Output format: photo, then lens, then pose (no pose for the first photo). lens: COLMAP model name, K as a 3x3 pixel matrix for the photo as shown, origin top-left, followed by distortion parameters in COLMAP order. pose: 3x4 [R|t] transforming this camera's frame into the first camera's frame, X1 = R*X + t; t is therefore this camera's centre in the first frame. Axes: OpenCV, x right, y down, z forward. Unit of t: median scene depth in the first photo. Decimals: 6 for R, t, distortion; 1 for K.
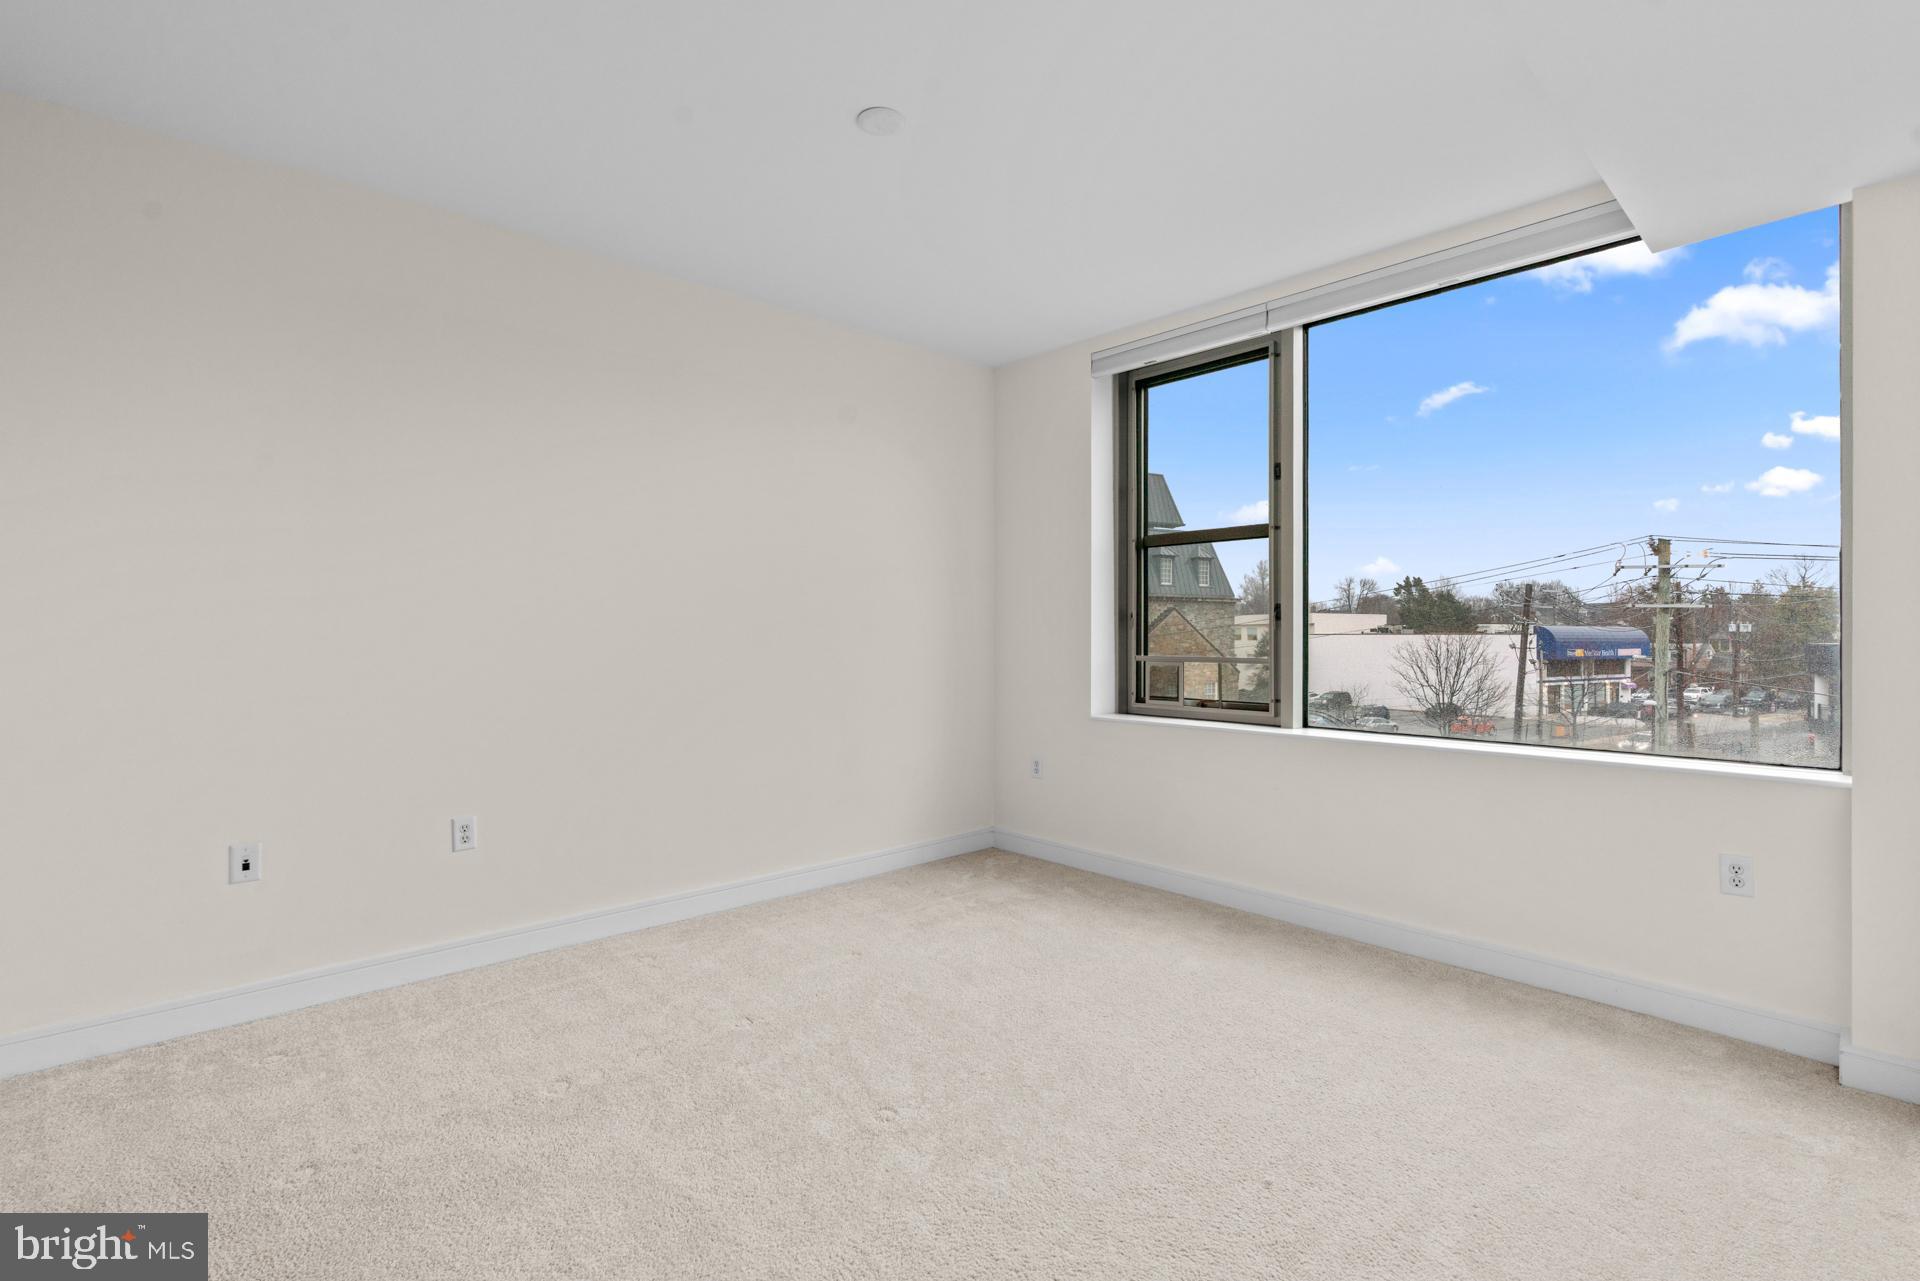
lens RADIAL K [[884.9, 0, 960.0], [0, 884.9, 640.5], [0, 0, 1]] dist [-0.000382, 0.000221]
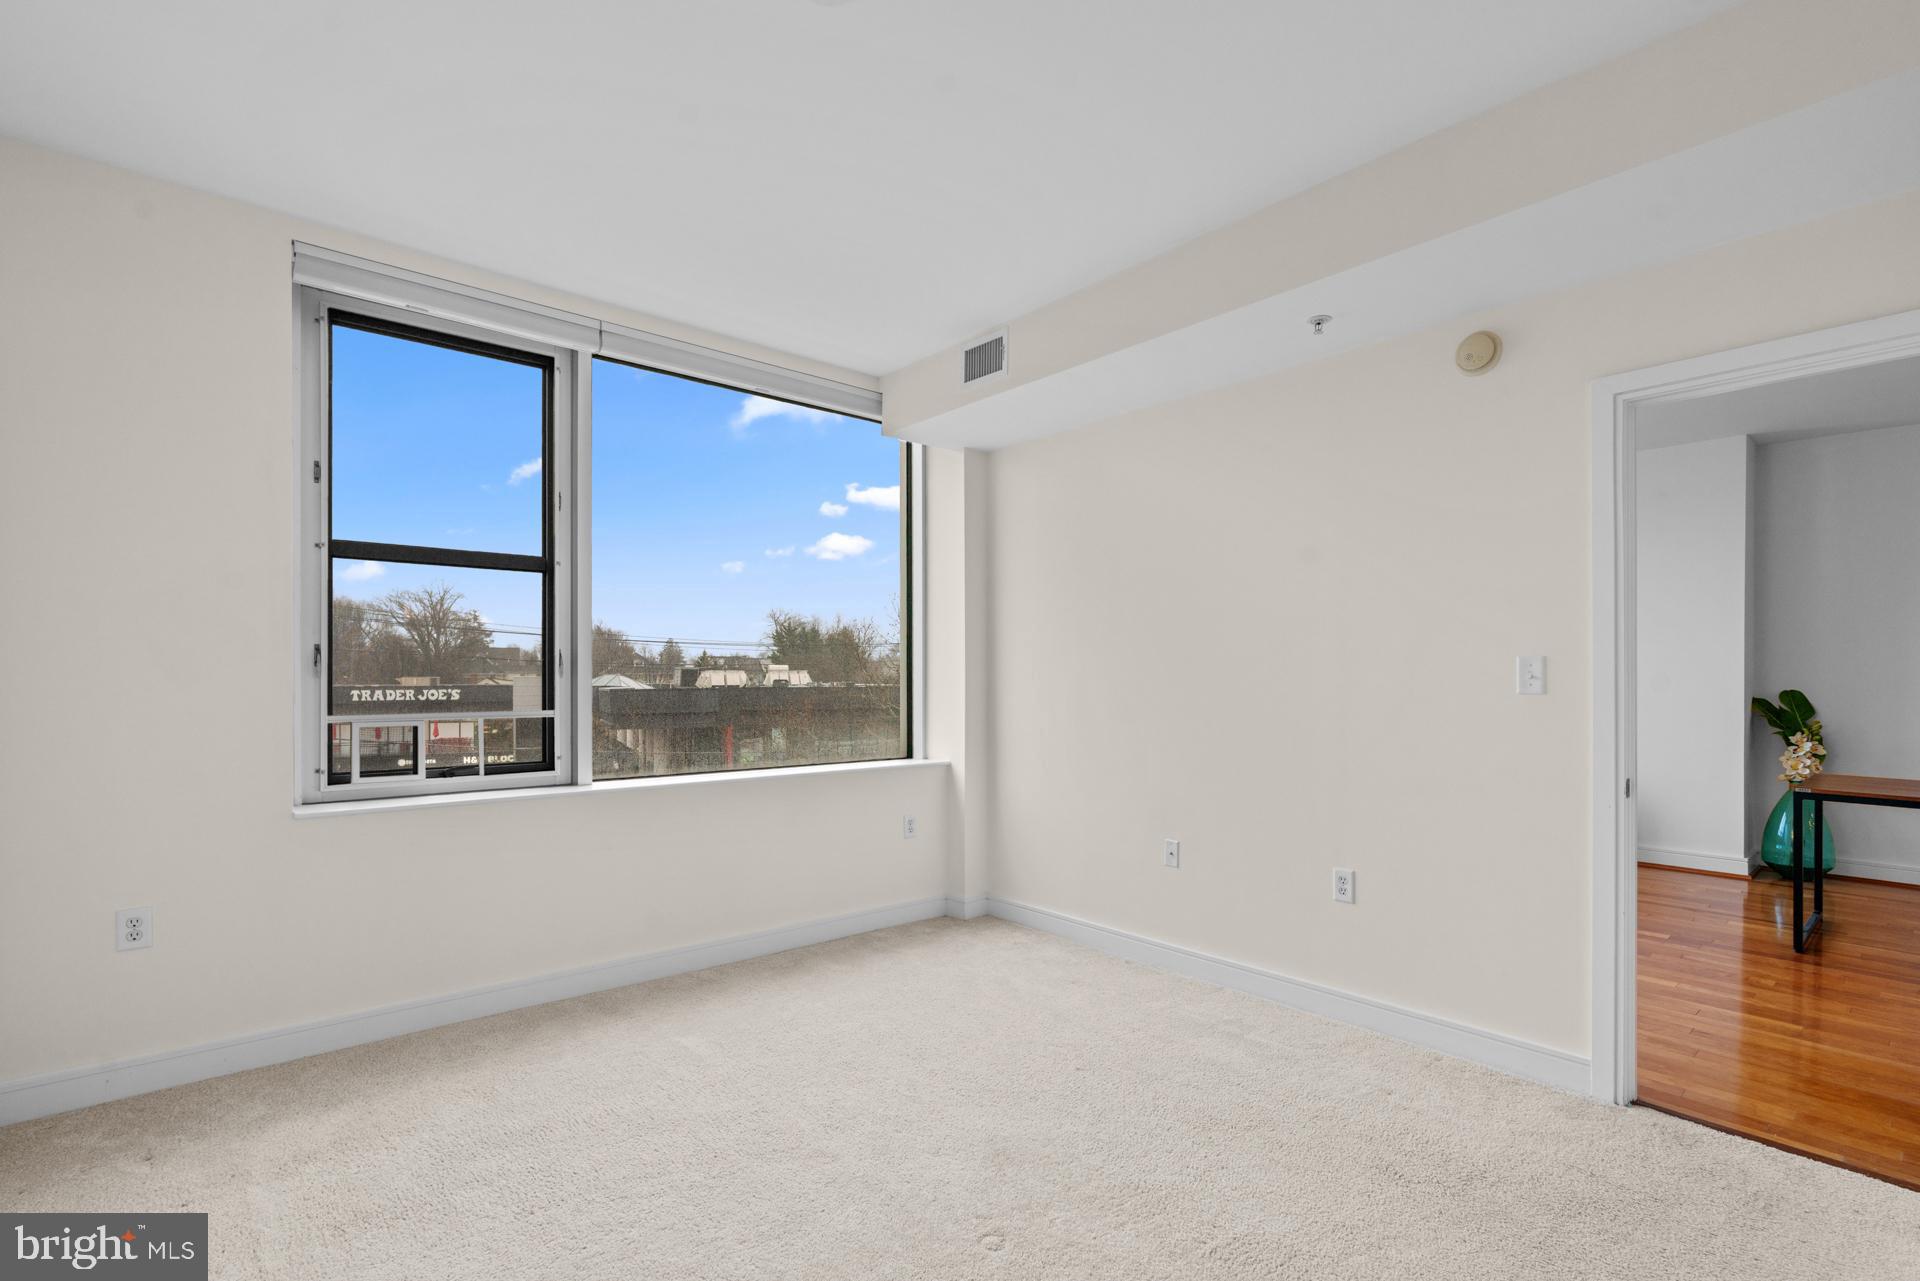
lens RADIAL K [[870.7, 0, 968.3], [0, 870.7, 673.0], [0, 0, 1]] dist [-0.001176, 0.001192]
pose [[0.034579, 0.005082, 0.999389, -0.505113], [0.010310, 0.999932, -0.005441, -0.006713], [-0.999349, 0.010492, 0.034524, 0.550173]]
